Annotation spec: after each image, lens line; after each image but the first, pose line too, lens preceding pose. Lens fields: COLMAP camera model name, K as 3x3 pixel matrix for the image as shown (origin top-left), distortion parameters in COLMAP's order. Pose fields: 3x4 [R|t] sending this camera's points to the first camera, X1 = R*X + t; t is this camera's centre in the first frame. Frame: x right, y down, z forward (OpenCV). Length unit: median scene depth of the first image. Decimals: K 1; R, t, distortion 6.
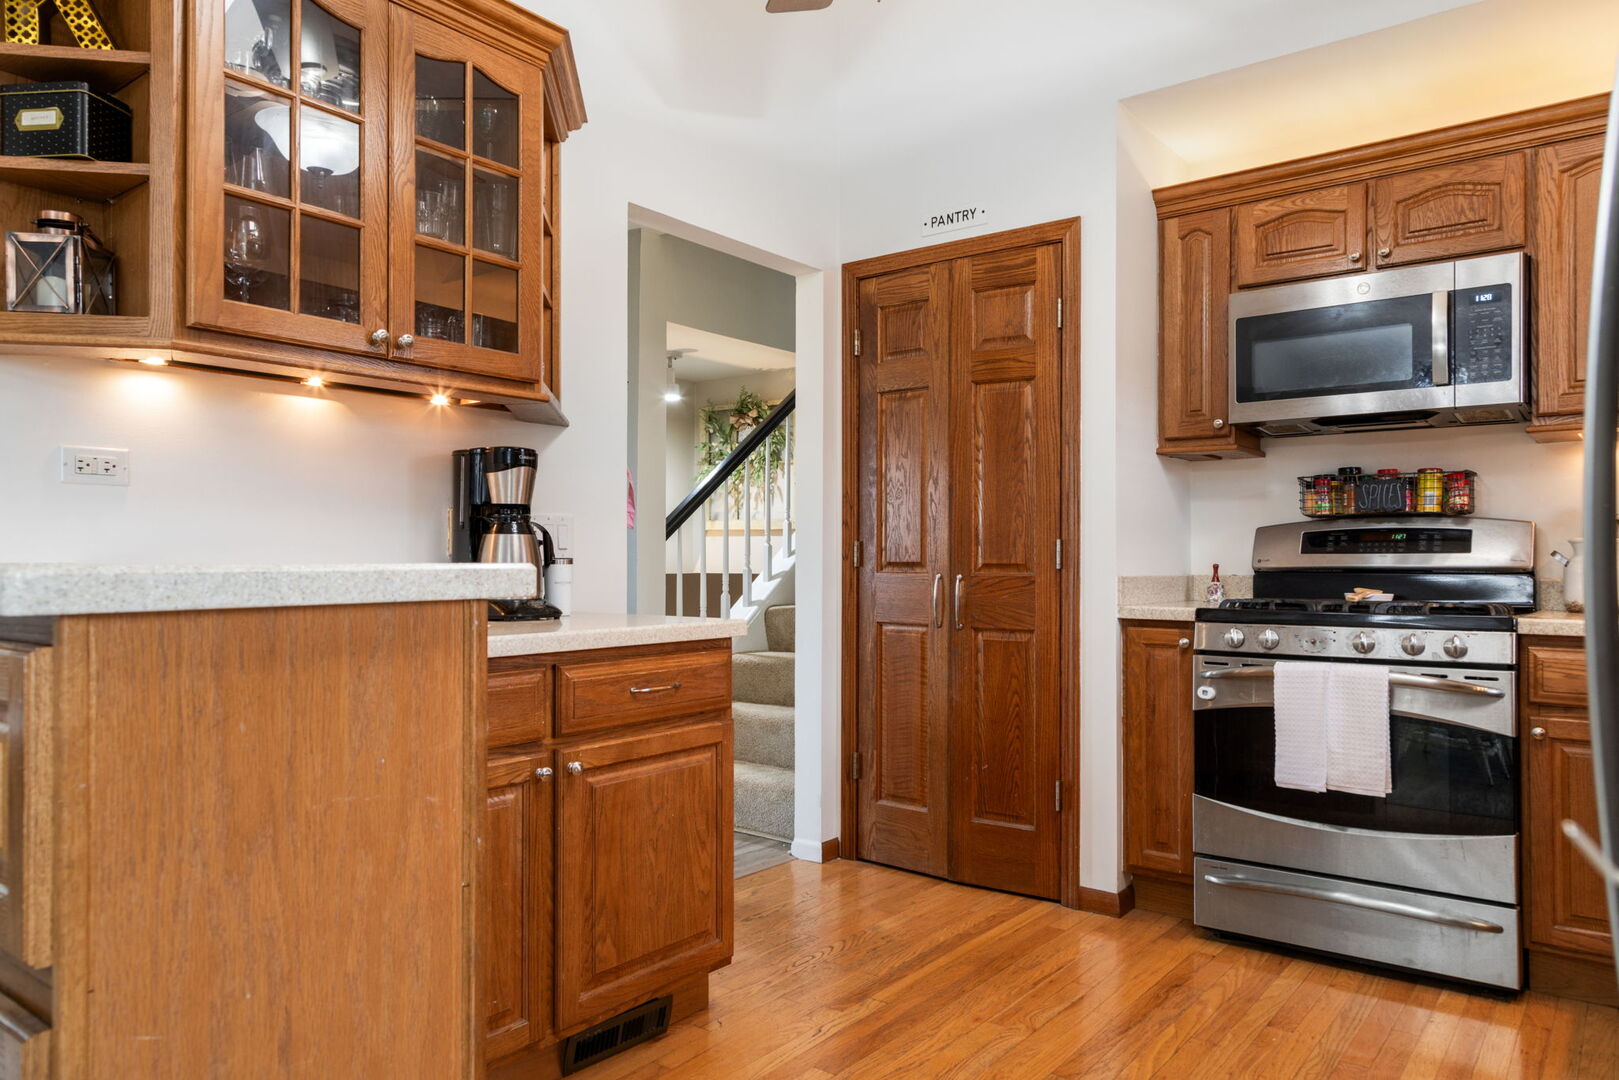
lens RADIAL K [[1069.2, 0, 809.5], [0, 1069.2, 540.0], [0, 0, 1]] dist [0.011653, -0.000432]
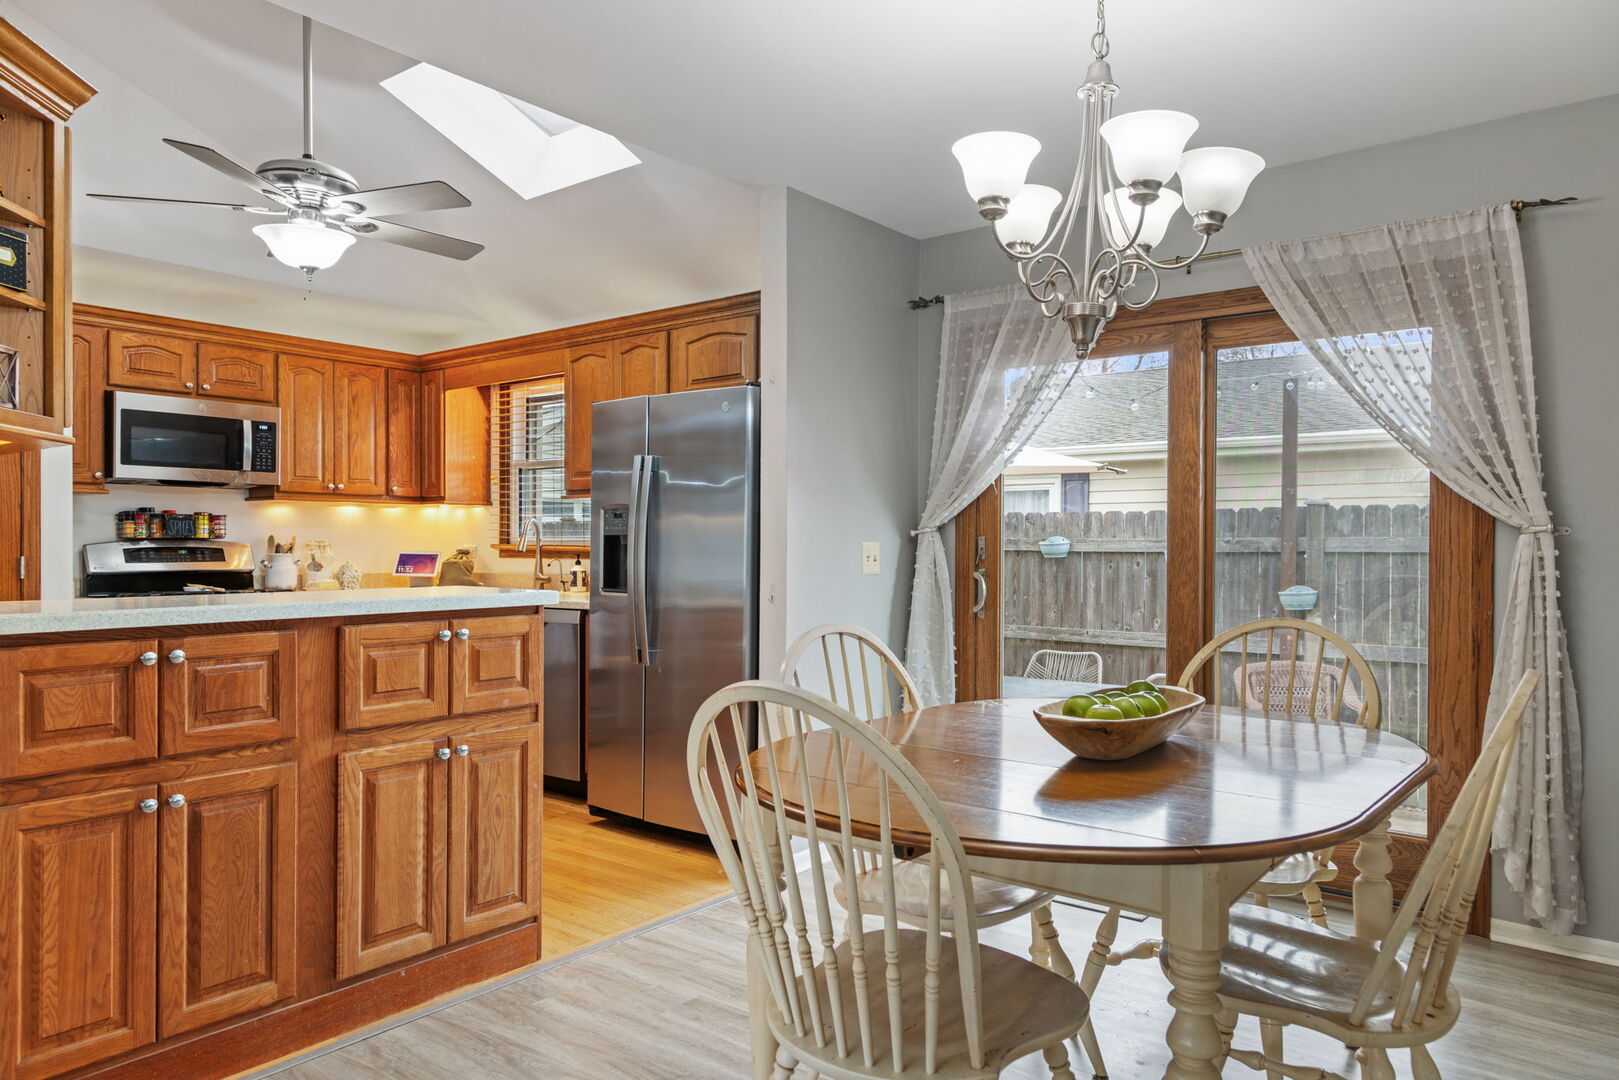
lens RADIAL K [[1069.2, 0, 809.5], [0, 1069.2, 540.0], [0, 0, 1]] dist [0.011653, -0.000432]
pose [[0.010308, 0.000522, 0.999947, -1.081365], [-0.020431, 0.999791, -0.000312, -0.040026], [-0.999738, -0.020427, 0.010316, 0.012205]]
